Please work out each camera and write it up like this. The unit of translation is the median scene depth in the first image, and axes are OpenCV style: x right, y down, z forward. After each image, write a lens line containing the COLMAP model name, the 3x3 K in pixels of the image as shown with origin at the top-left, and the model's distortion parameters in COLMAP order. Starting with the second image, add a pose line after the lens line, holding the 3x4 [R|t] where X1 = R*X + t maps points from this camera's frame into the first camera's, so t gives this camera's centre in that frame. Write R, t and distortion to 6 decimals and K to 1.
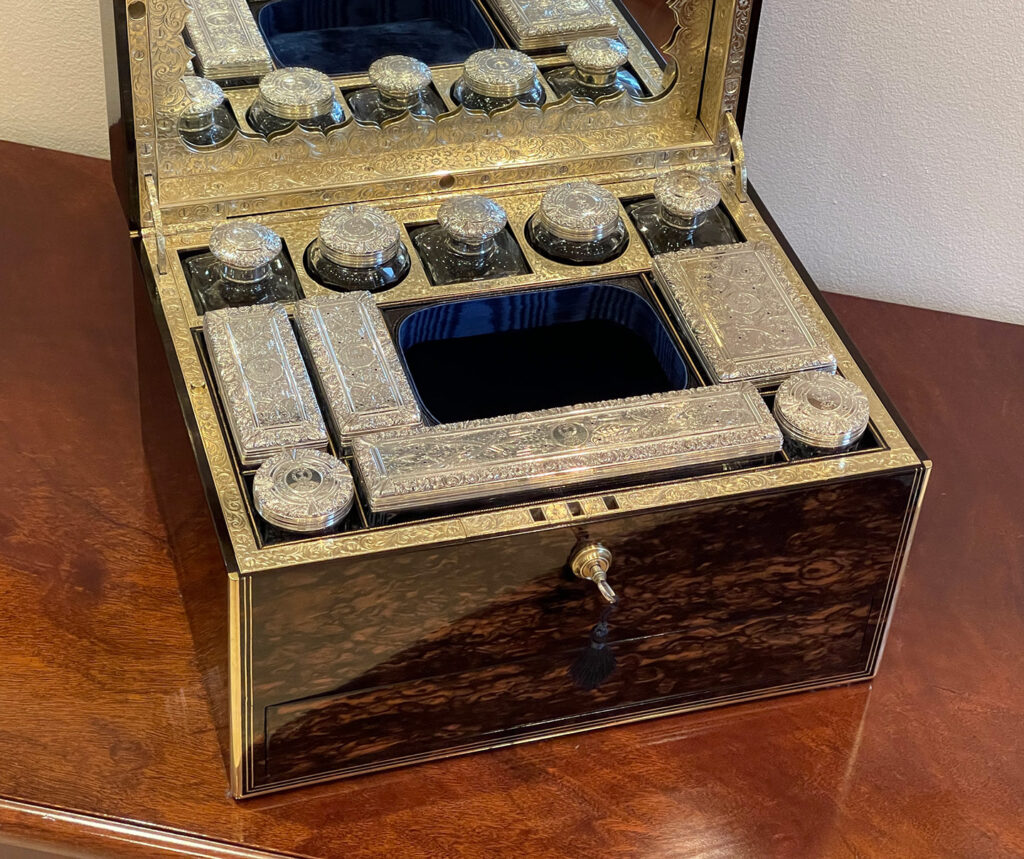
lens RADIAL K [[2183.2, 0, 507.9], [0, 2183.2, 429.0], [0, 0, 1]] dist [0.176488, 0.000000]
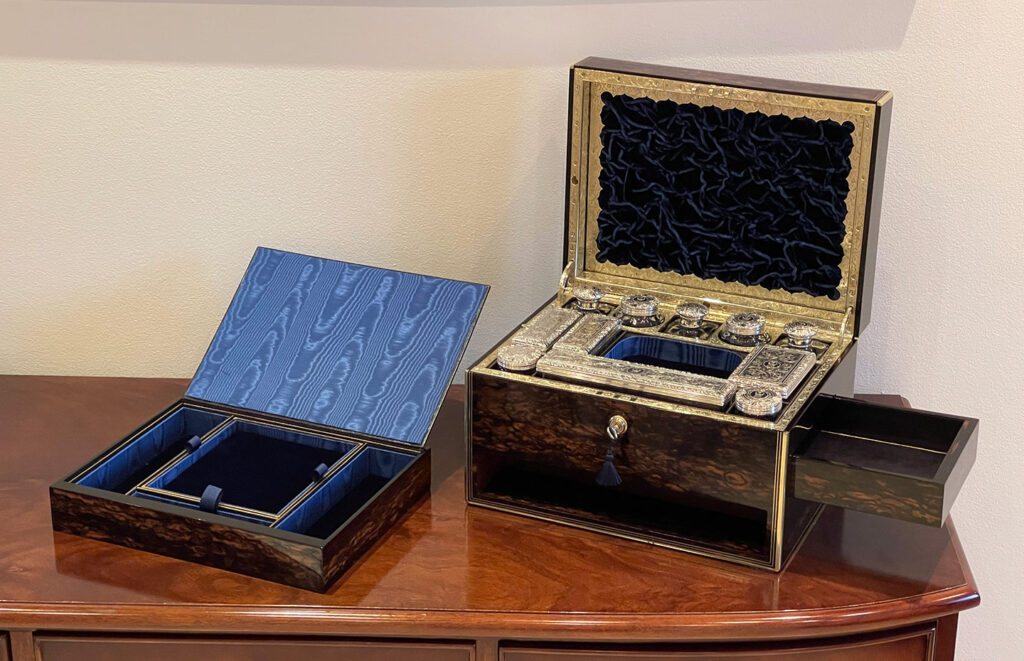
lens RADIAL K [[1970.1, 0, 504.7], [0, 1970.1, 330.2], [0, 0, 1]] dist [0.190550, 0.000000]
pose [[0.753285, 0.194233, -0.628360, 1.090266], [-0.402587, 0.891670, -0.207000, 0.400975], [0.520083, 0.408899, 0.749877, -0.510798]]
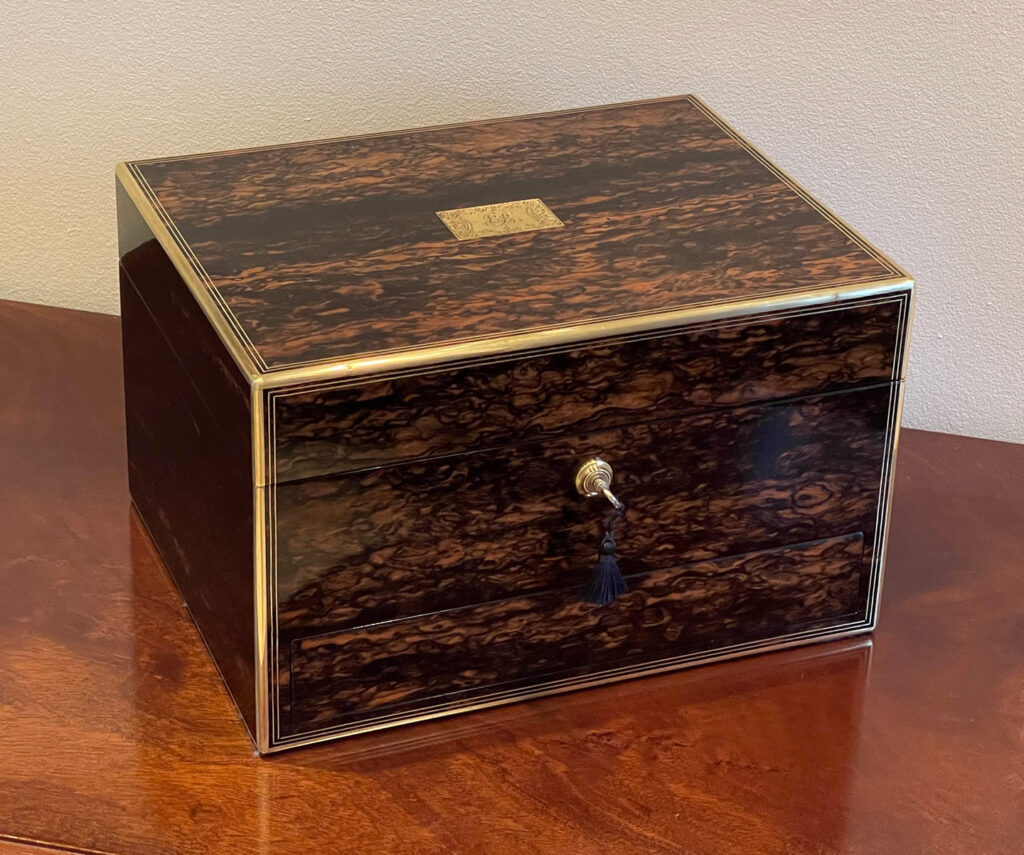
lens RADIAL K [[2648.8, 0, 504.1], [0, 2648.8, 428.0], [0, 0, 1]] dist [0.151918, 0.000000]
pose [[0.996103, -0.072020, 0.050903, -0.063666], [0.081091, 0.974849, -0.207589, 0.282311], [-0.034672, 0.210908, 0.976891, -0.226638]]
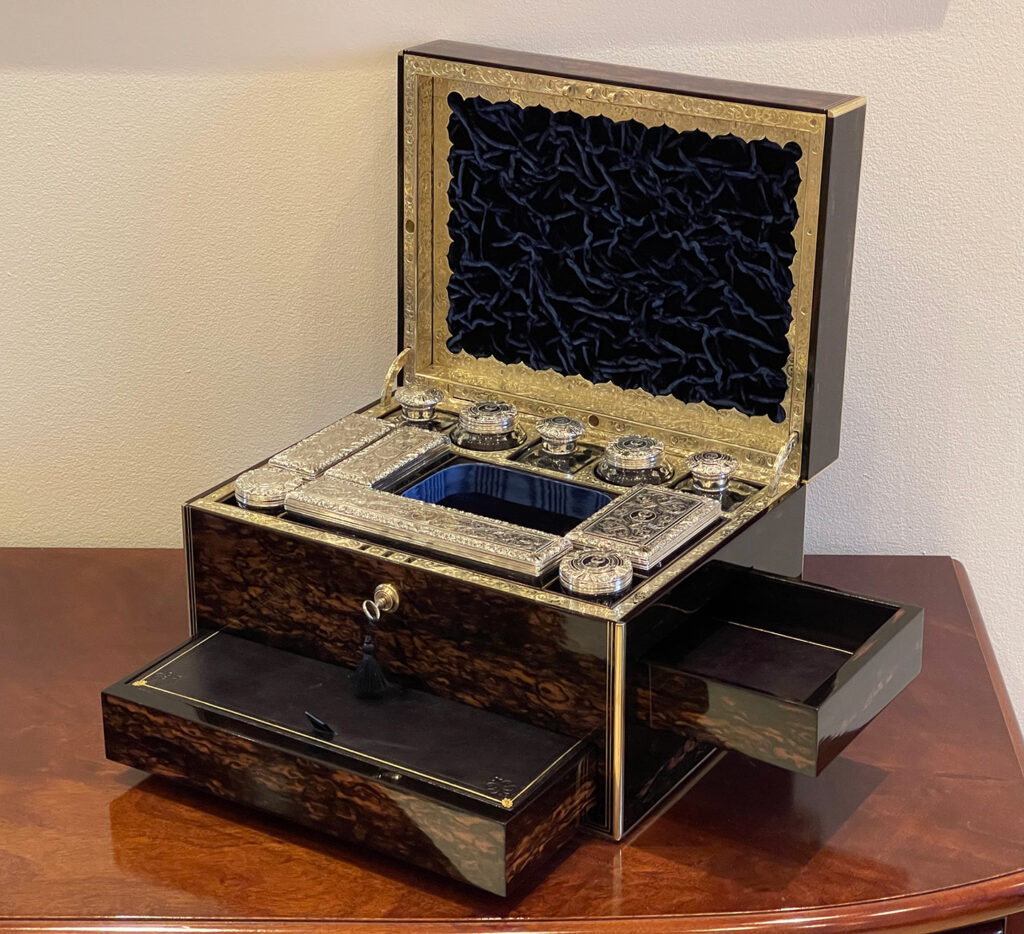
lens RADIAL K [[2349.1, 0, 476.9], [0, 2349.1, 494.6], [0, 0, 1]] dist [0.110019, 0.000000]
pose [[0.647612, 0.235708, -0.724597, 1.077811], [-0.466188, 0.874768, -0.132099, 0.164771], [0.602717, 0.423347, 0.676394, 0.005473]]
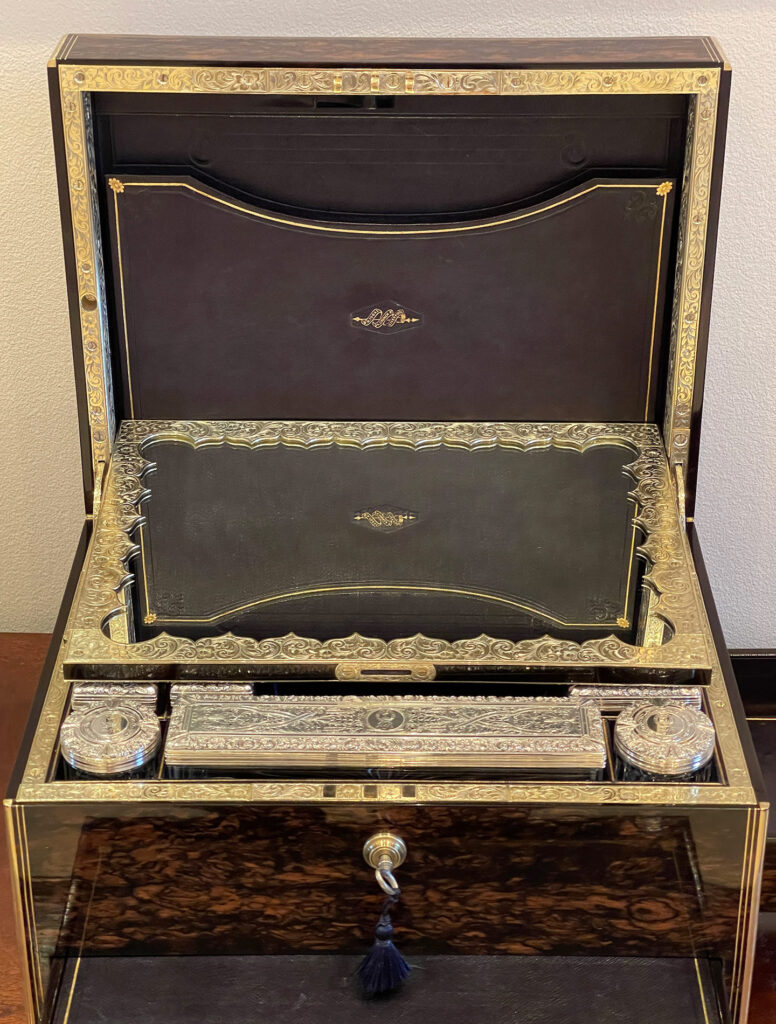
lens RADIAL K [[1950.5, 0, 388.5], [0, 1950.5, 509.2], [0, 0, 1]] dist [0.215201, 0.000000]
pose [[0.953454, 0.085594, -0.289135, 0.265276], [-0.146630, 0.969472, -0.196529, 0.080318], [0.263487, 0.229777, 0.936898, 0.142838]]
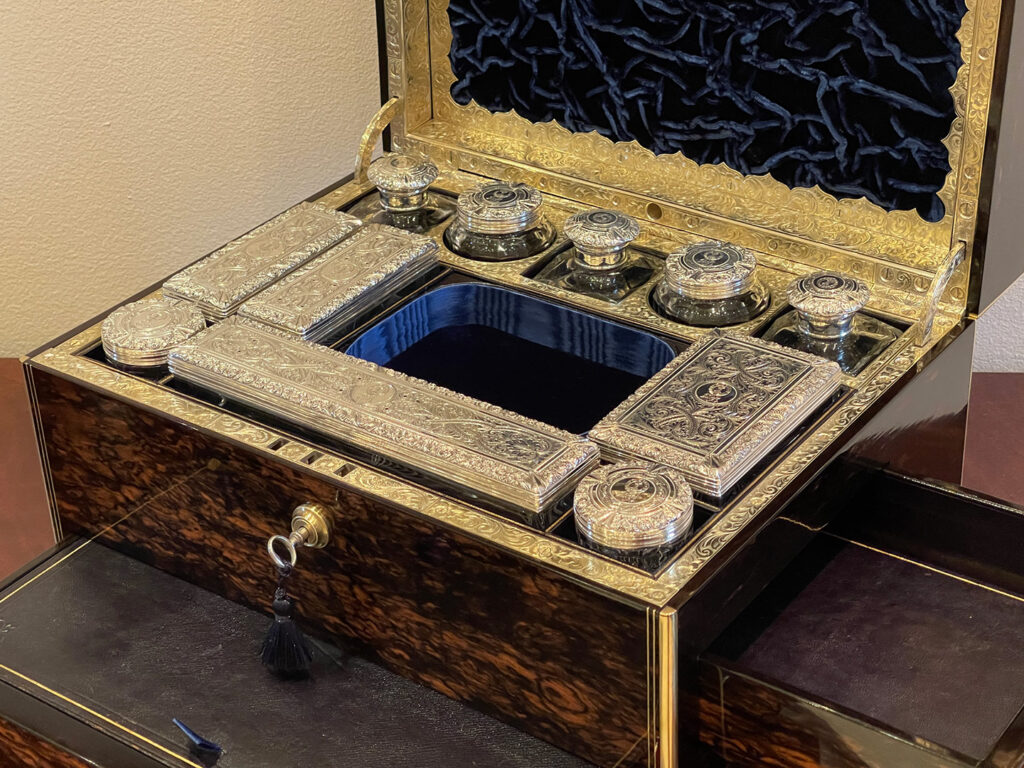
lens RADIAL K [[1943.3, 0, 512.7], [0, 1943.3, 383.9], [0, 0, 1]] dist [0.183437, 0.000000]
pose [[0.603206, 0.331042, -0.725640, 0.606483], [-0.466788, 0.884236, 0.015365, -0.037765], [0.646723, 0.329452, 0.687903, 0.470906]]
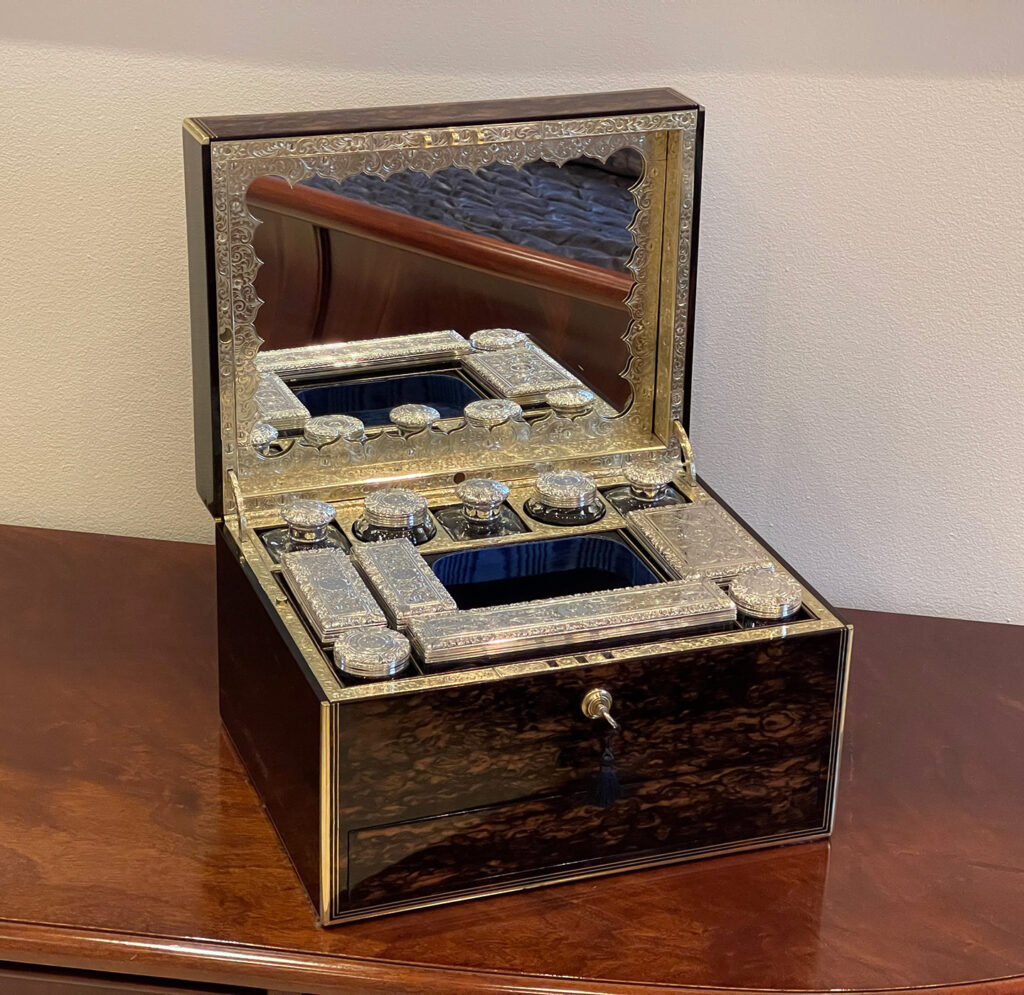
lens RADIAL K [[2461.4, 0, 511.1], [0, 2461.4, 538.6], [0, 0, 1]] dist [0.142105, 0.000000]
pose [[0.997886, -0.056633, 0.031865, -0.050013], [0.063139, 0.960968, -0.269357, 0.337832], [-0.015366, 0.270800, 0.962513, -0.399964]]
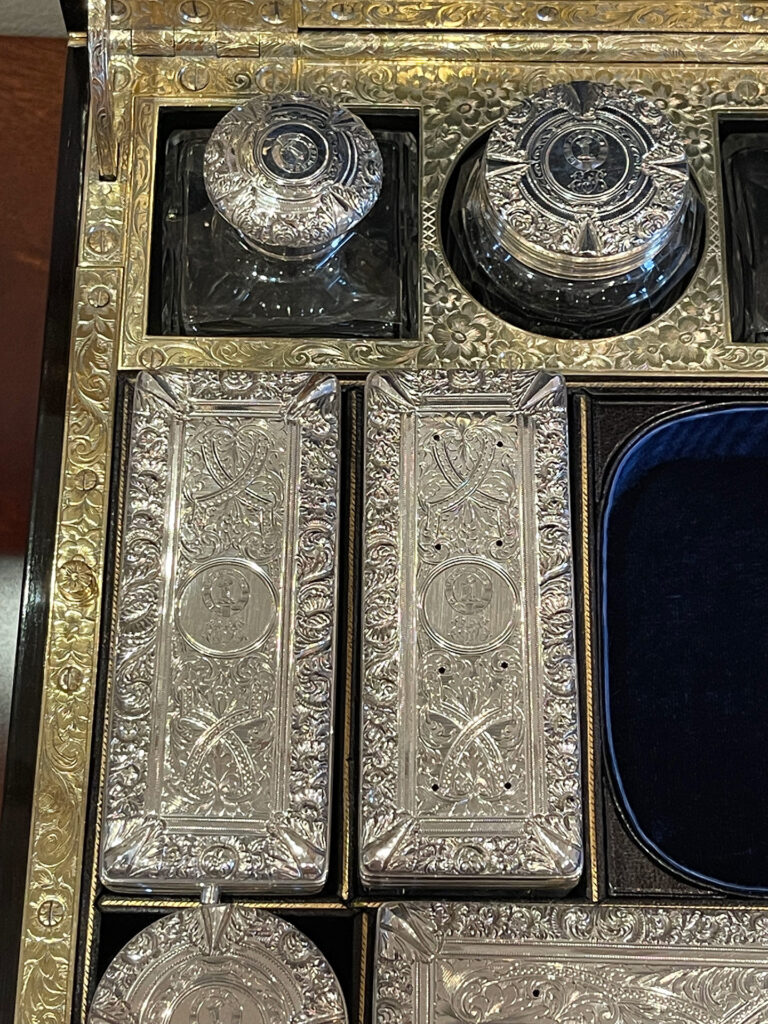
lens RADIAL K [[1943.3, 0, 377.2], [0, 1943.3, 511.2], [0, 0, 1]] dist [0.183437, 0.000000]
pose [[0.952395, 0.253212, -0.169786, -0.029694], [-0.158300, 0.886693, 0.434415, -0.193306], [0.260547, -0.386858, 0.884566, 0.687814]]
